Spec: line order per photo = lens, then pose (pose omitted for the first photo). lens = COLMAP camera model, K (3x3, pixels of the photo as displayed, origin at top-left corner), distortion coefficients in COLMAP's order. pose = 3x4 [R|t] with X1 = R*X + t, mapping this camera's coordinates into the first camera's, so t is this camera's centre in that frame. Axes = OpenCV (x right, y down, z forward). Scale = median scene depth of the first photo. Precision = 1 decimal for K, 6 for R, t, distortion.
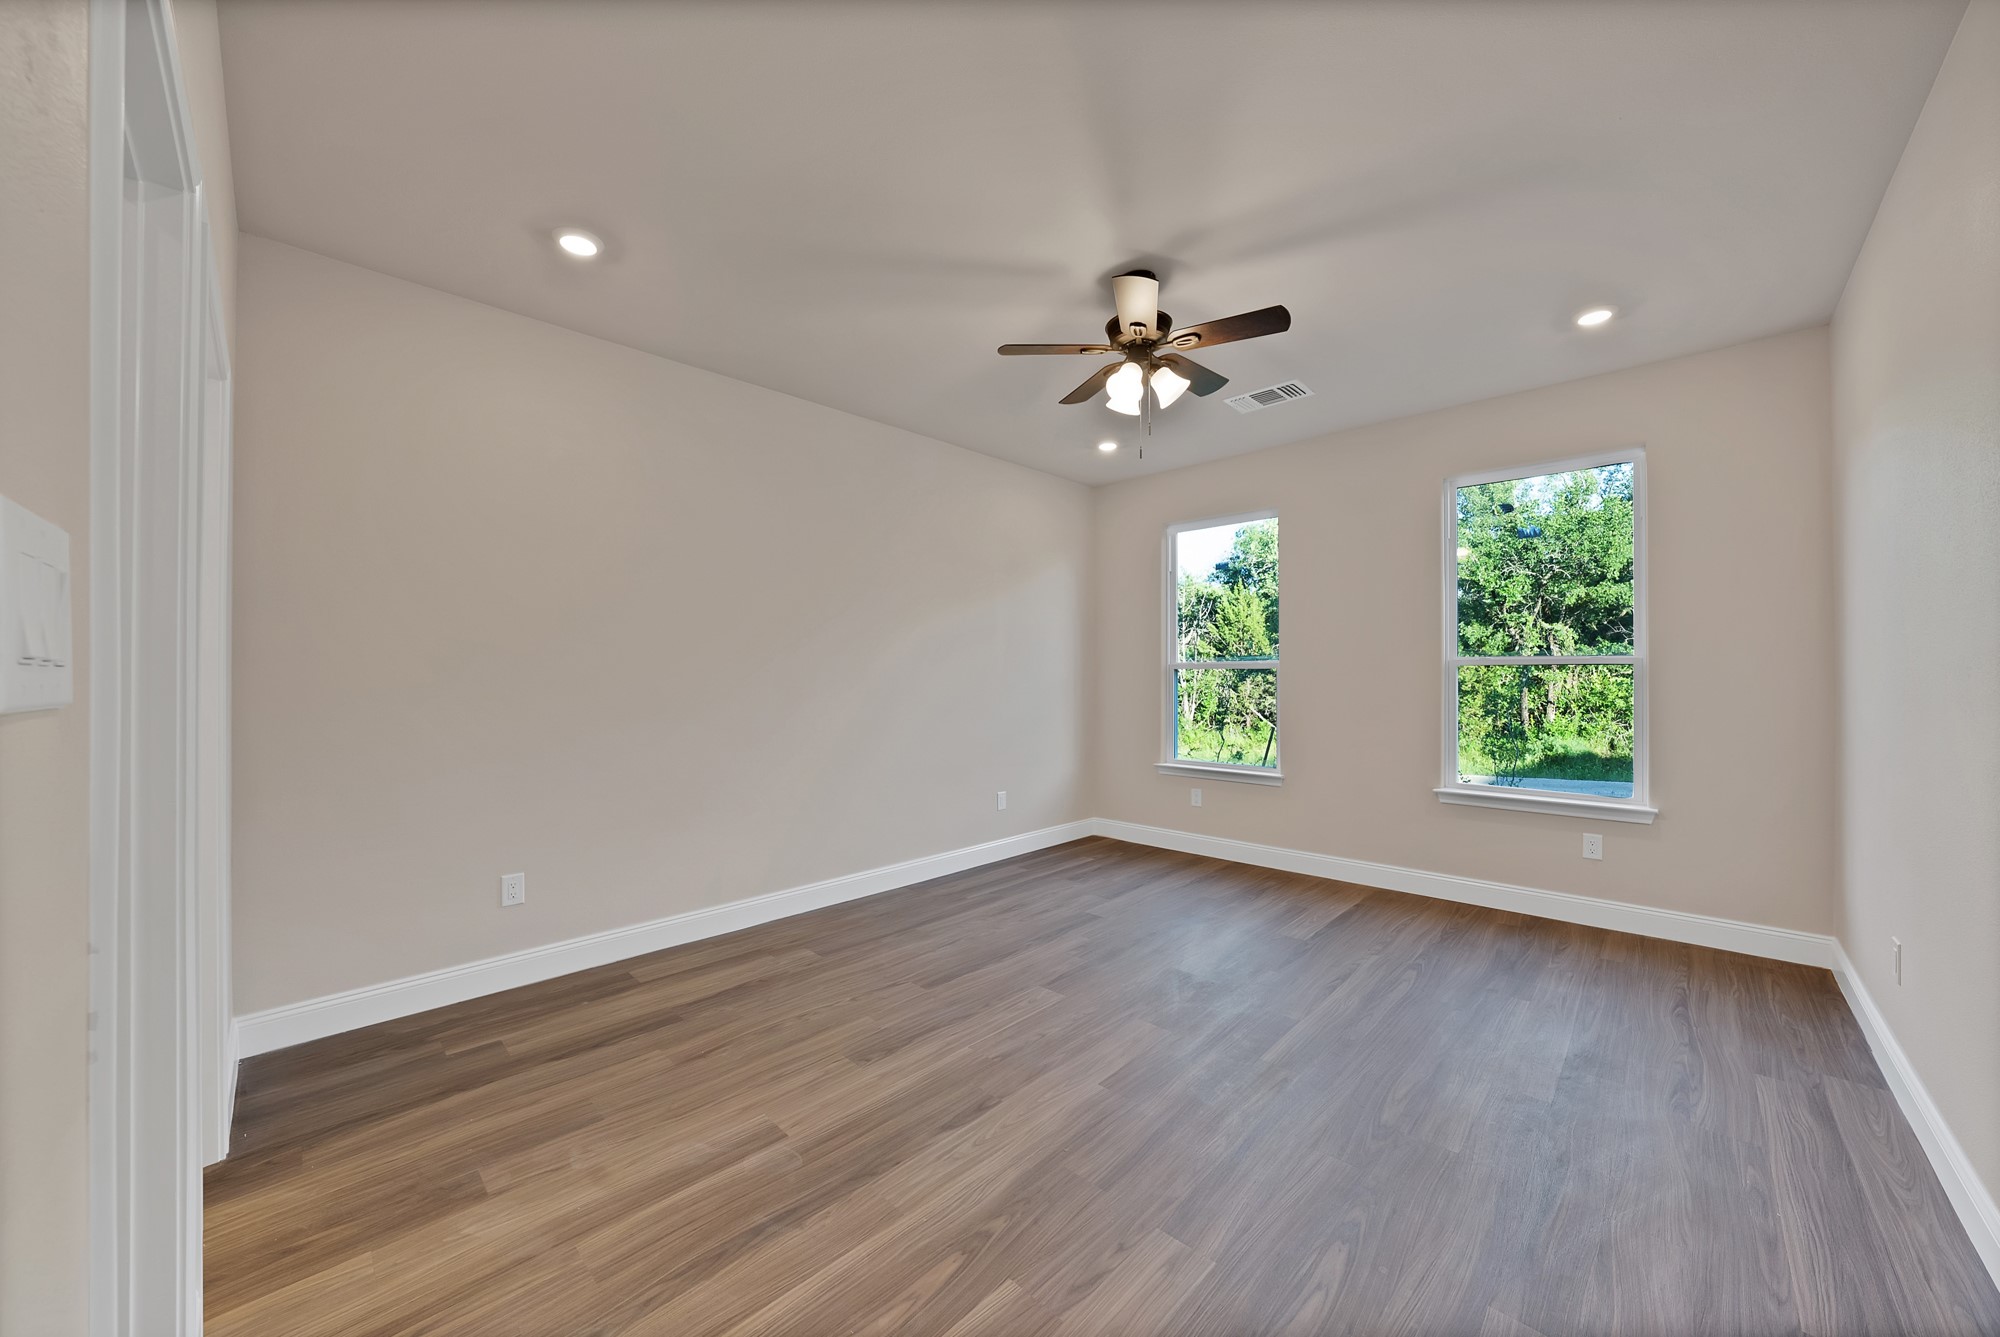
lens RADIAL K [[726.3, 0, 1005.8], [0, 726.3, 660.3], [0, 0, 1]] dist [-0.026926, 0.005963]
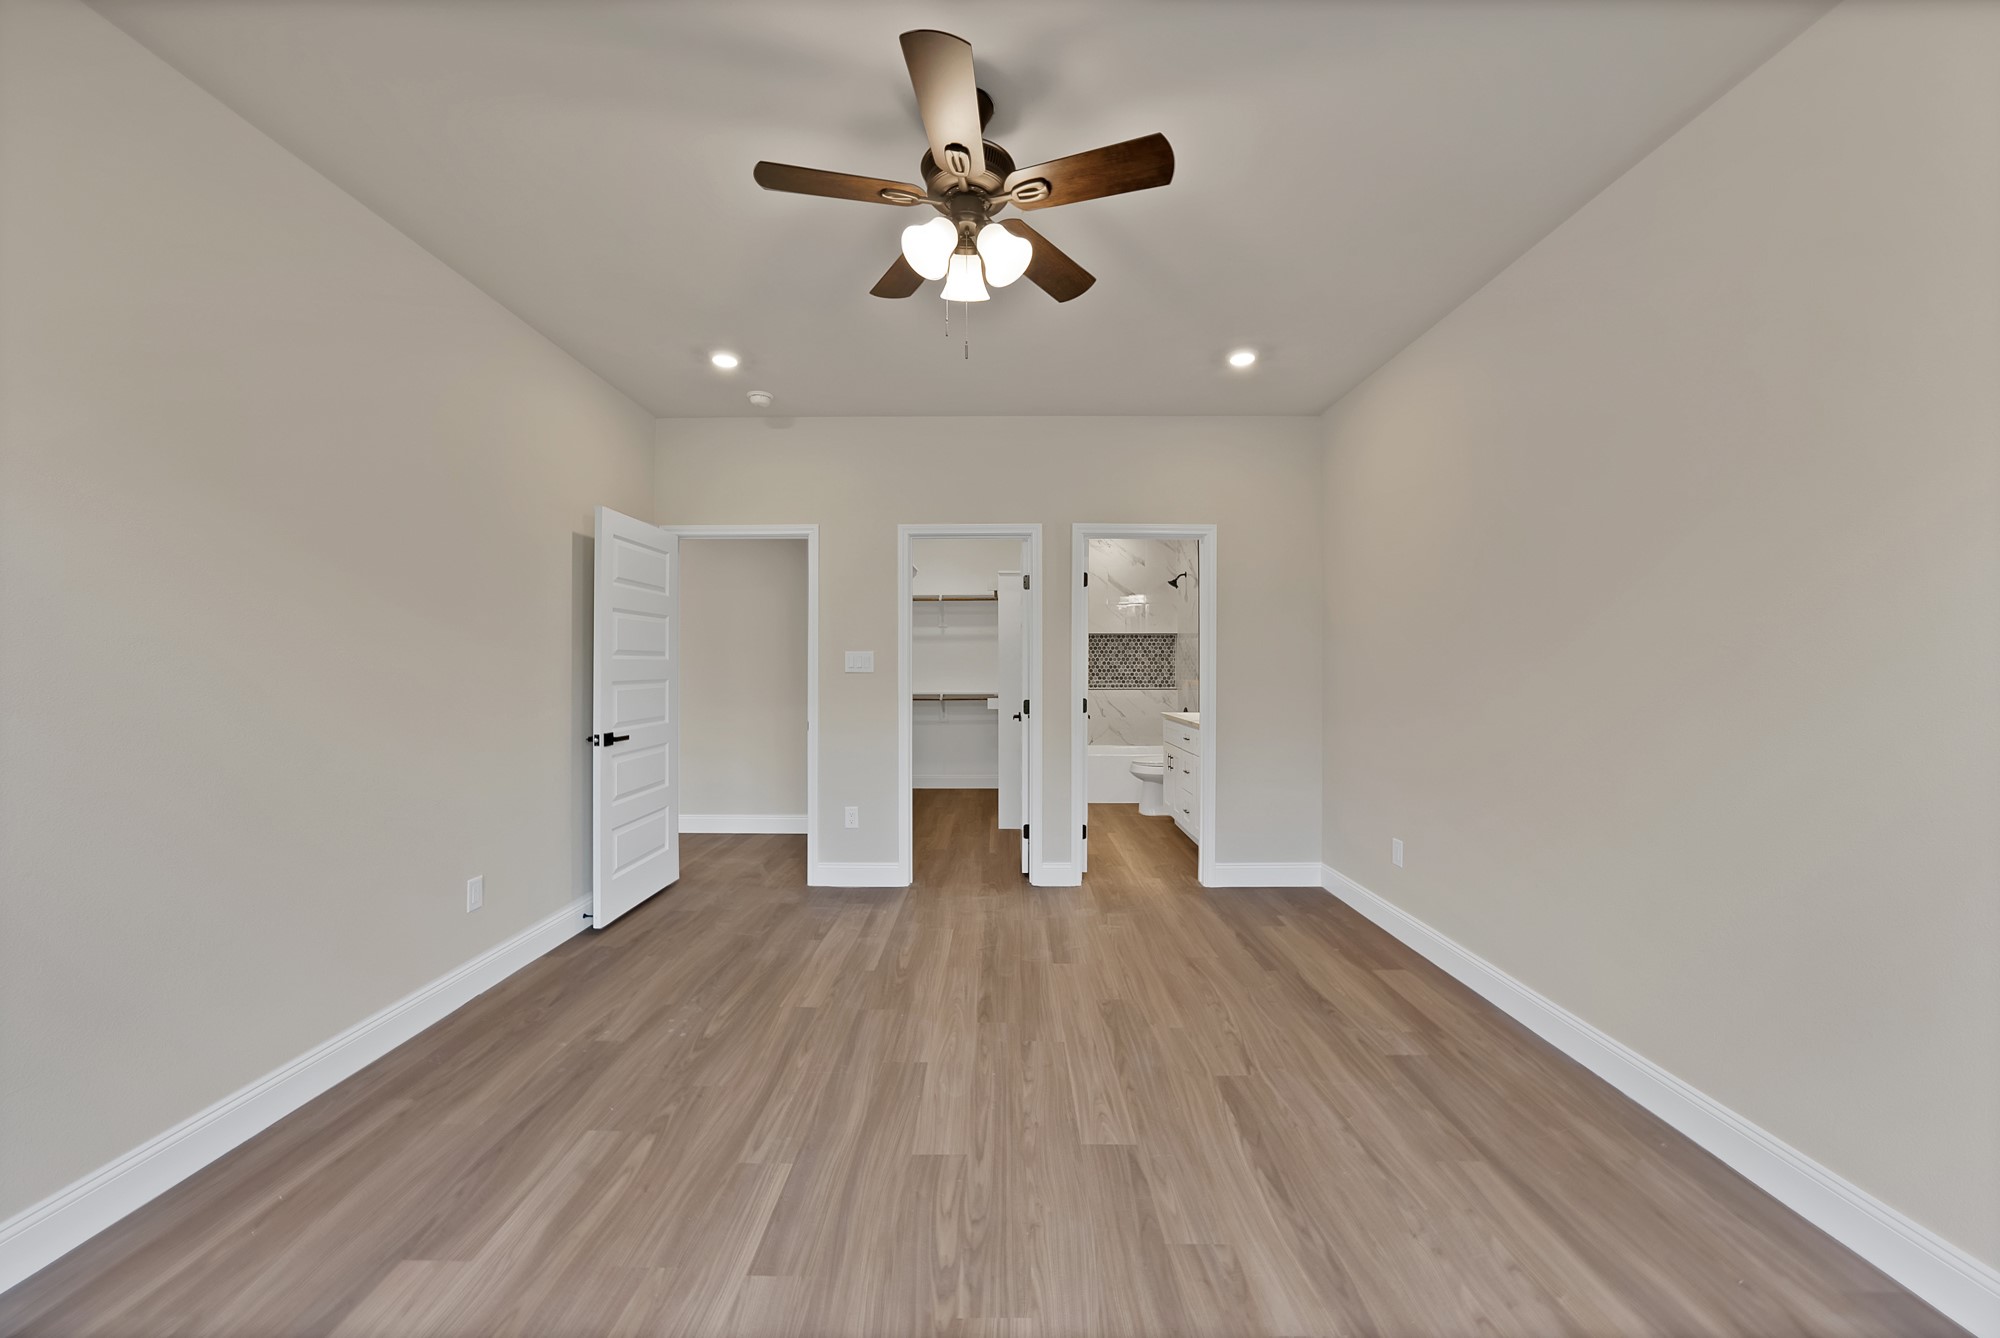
lens RADIAL K [[721.9, 0, 993.1], [0, 721.9, 652.5], [0, 0, 1]] dist [-0.028087, 0.006144]
pose [[-0.731468, -0.012135, -0.681767, 0.605239], [0.016413, 0.999239, -0.035395, 0.025077], [0.681678, -0.037080, -0.730712, 1.443330]]
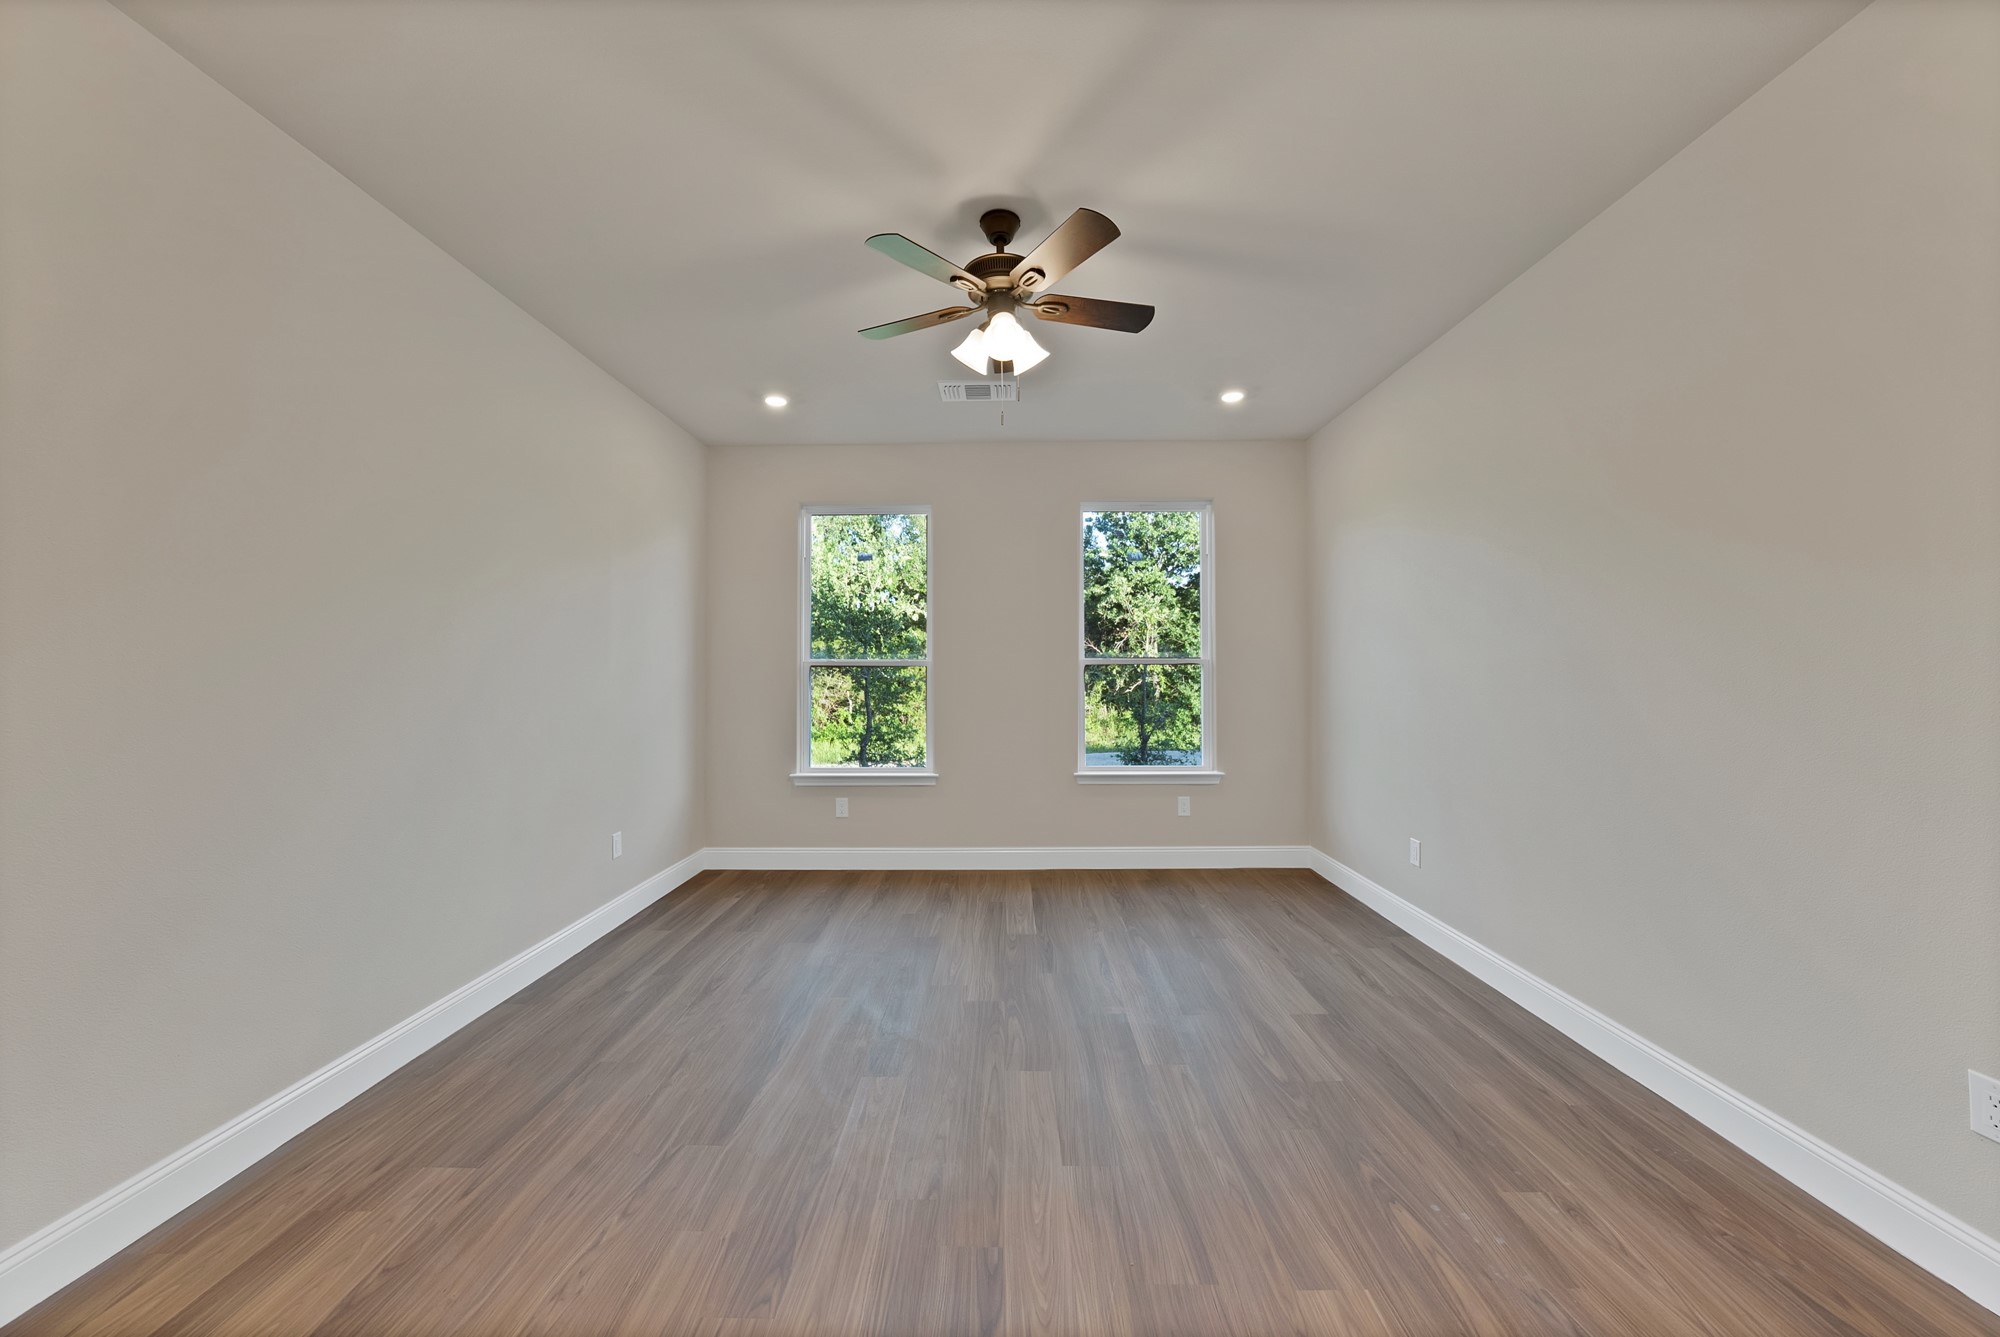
lens RADIAL K [[726.3, 0, 1005.8], [0, 726.3, 660.3], [0, 0, 1]] dist [-0.026926, 0.005963]
pose [[0.725272, 0.010207, 0.688387, -0.388827], [-0.011642, 0.999929, -0.002560, 0.005557], [-0.688364, -0.006158, 0.725339, 0.348854]]
